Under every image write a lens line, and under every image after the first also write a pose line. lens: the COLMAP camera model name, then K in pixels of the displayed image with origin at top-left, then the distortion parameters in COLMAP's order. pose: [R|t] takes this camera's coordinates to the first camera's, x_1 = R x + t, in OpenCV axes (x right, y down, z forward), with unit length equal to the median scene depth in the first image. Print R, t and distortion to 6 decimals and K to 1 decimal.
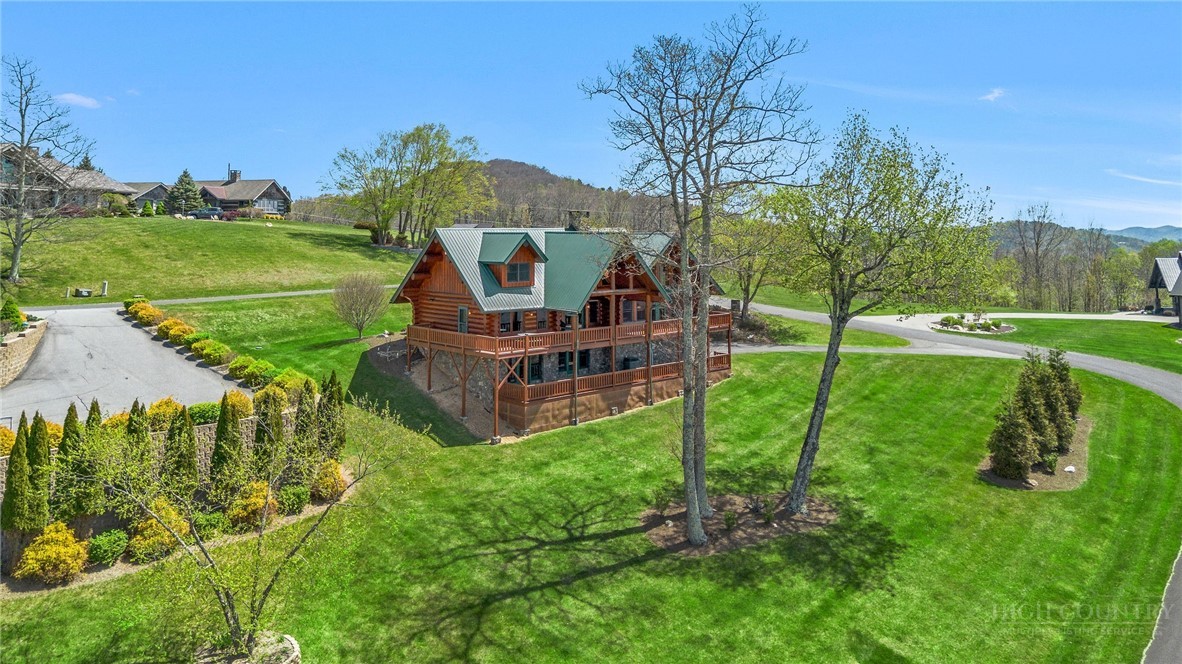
lens RADIAL K [[850.5, 0, 593.1], [0, 850.5, 254.1], [0, 0, 1]] dist [0.053480, -0.025254]
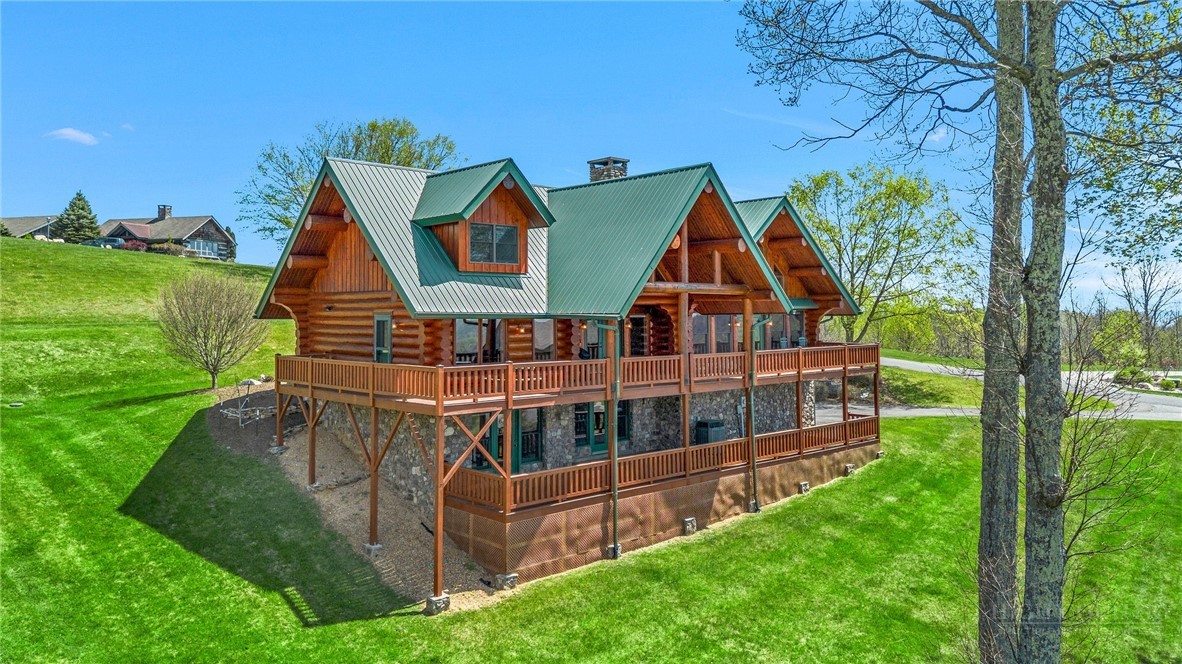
lens RADIAL K [[850.5, 0, 577.3], [0, 850.5, 346.9], [0, 0, 1]] dist [0.053480, -0.025254]
pose [[0.999798, -0.004818, -0.019523, -0.030671], [0.005057, 0.999912, 0.012236, 0.074787], [0.019462, -0.012332, 0.999735, 0.509301]]
